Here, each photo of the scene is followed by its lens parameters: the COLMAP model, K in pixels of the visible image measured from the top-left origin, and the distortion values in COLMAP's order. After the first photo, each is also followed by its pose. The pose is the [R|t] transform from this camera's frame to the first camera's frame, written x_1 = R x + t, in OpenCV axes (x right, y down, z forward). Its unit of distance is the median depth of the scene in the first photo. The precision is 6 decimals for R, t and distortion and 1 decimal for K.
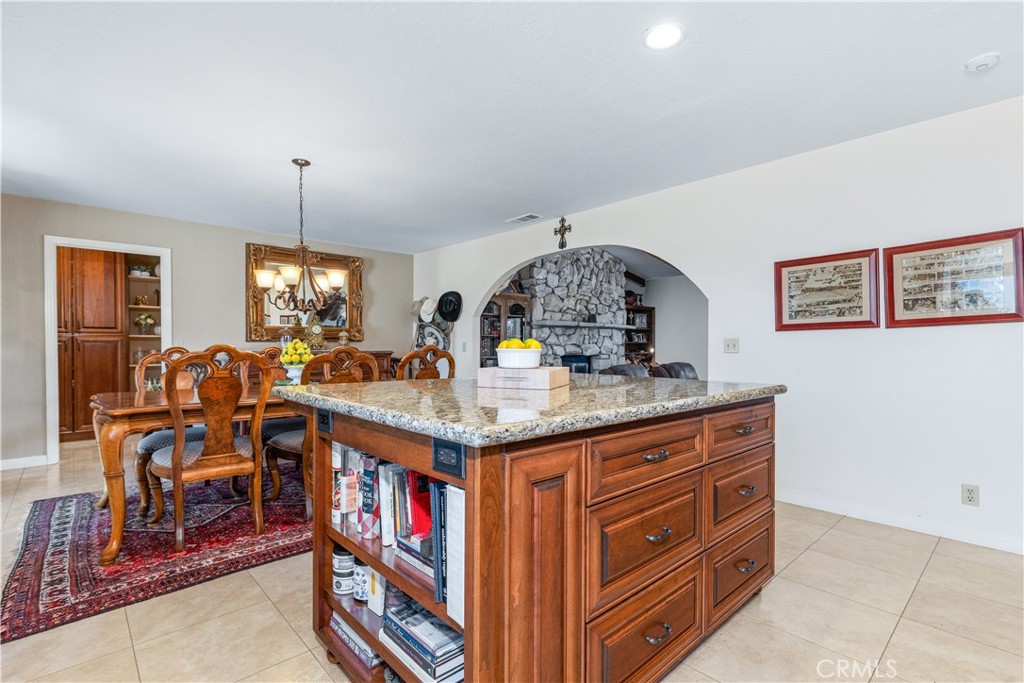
lens RADIAL K [[481.0, 0, 512.1], [0, 481.0, 349.0], [0, 0, 1]] dist [0.018849, 0.000405]
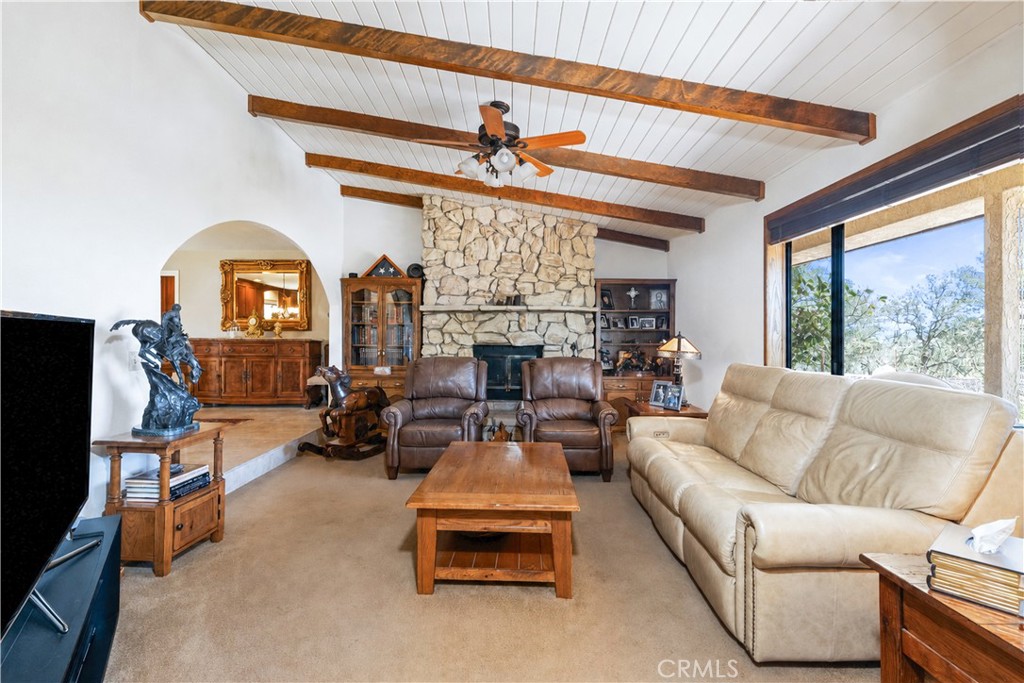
lens RADIAL K [[462.8, 0, 519.5], [0, 462.8, 336.9], [0, 0, 1]] dist [-0.002912, -0.001351]
pose [[0.737341, -0.001153, -0.675520, 0.759185], [-0.005144, 0.999960, -0.007322, 0.004574], [0.675501, 0.008874, 0.737306, 0.466172]]
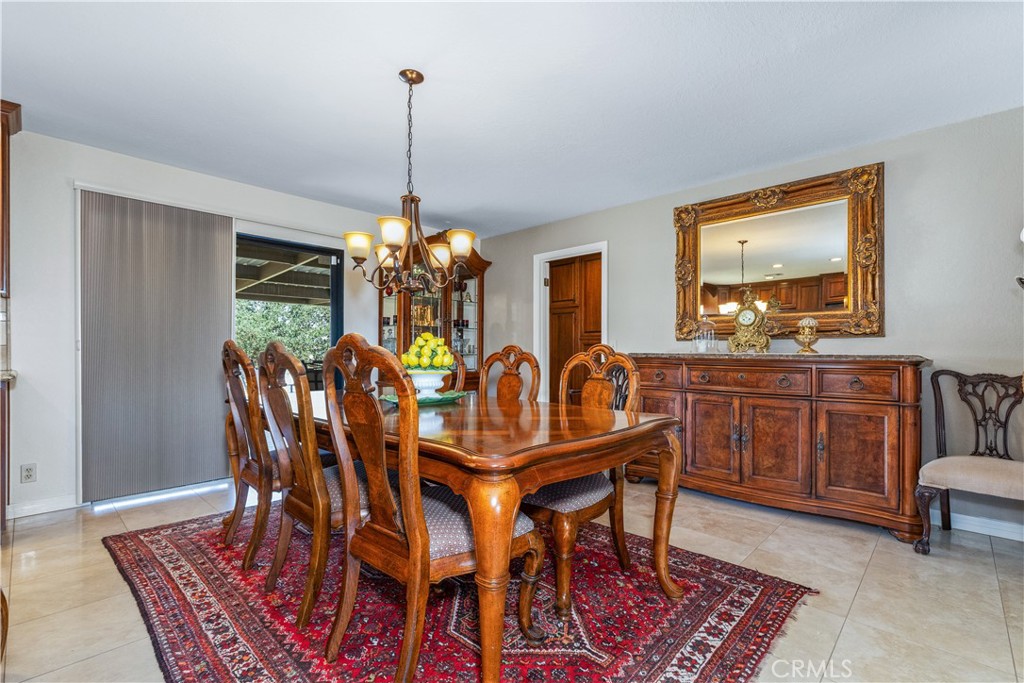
lens RADIAL K [[462.8, 0, 525.3], [0, 462.8, 353.3], [0, 0, 1]] dist [-0.002912, -0.001351]
pose [[0.066105, 0.003622, -0.997806, 0.116613], [-0.008732, 0.999957, 0.003051, 0.003072], [0.997774, 0.008511, 0.066134, 0.560222]]
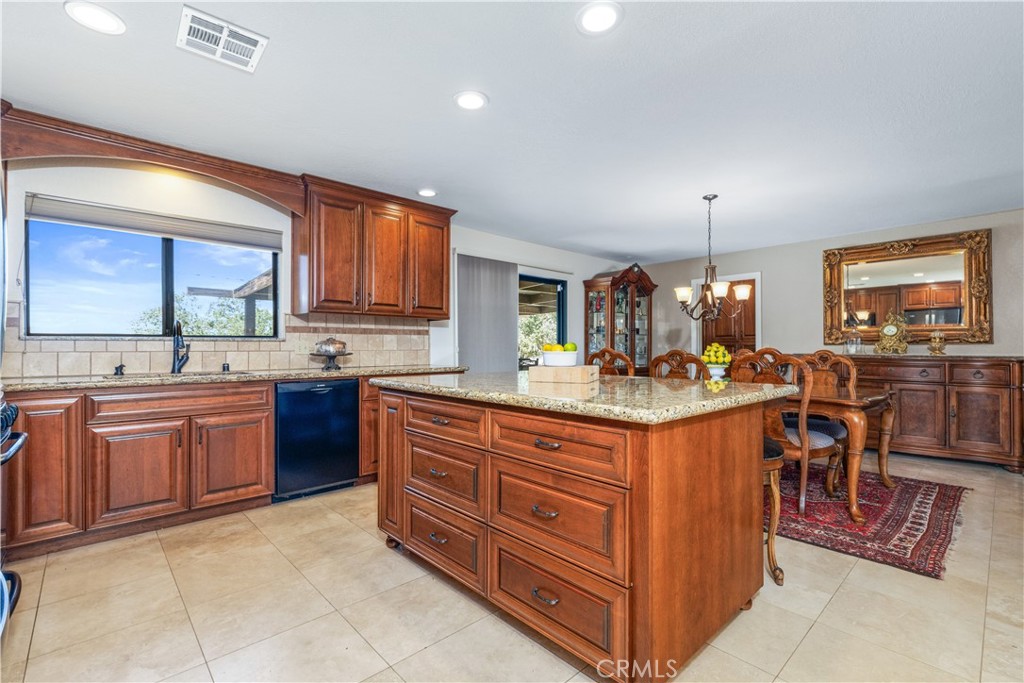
lens RADIAL K [[462.8, 0, 502.4], [0, 462.8, 344.6], [0, 0, 1]] dist [-0.002912, -0.001351]
pose [[-0.013861, -0.006500, -0.999883, 0.360740], [-0.008805, 0.999941, -0.006378, -0.002421], [0.999865, 0.008715, -0.013917, 0.249081]]
